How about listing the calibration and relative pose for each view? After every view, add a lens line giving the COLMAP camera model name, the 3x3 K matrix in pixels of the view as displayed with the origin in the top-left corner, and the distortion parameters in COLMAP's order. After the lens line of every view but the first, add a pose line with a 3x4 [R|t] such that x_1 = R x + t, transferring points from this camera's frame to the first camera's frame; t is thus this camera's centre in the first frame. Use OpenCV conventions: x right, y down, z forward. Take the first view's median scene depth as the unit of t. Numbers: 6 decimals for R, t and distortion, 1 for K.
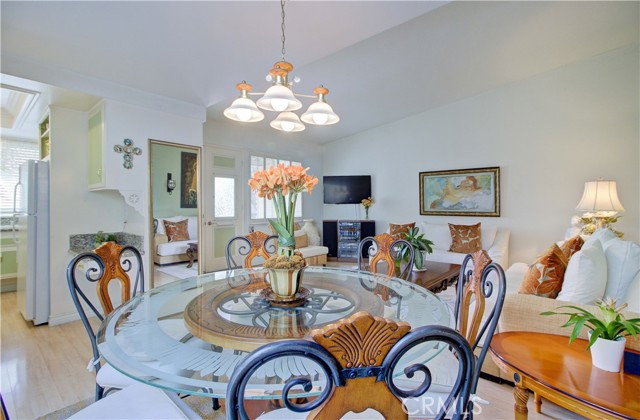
lens RADIAL K [[298.0, 0, 324.9], [0, 298.0, 205.3], [0, 0, 1]] dist [-0.003073, 0.010362]
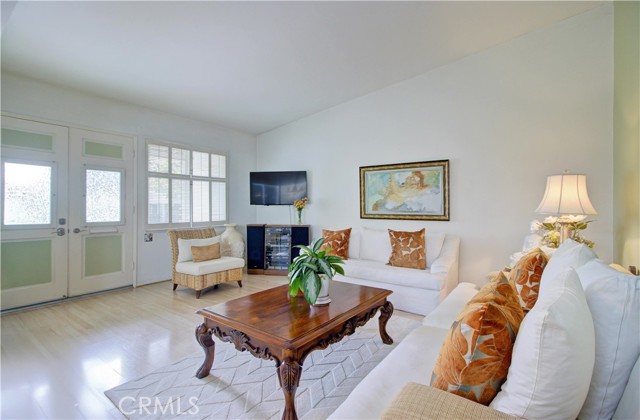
lens RADIAL K [[298.0, 0, 324.9], [0, 298.0, 205.3], [0, 0, 1]] dist [-0.003073, 0.010362]
pose [[0.996751, 0.000939, 0.080534, 0.171775], [-0.000494, 0.999984, -0.005549, 0.000521], [-0.080538, 0.005491, 0.996736, 0.202236]]
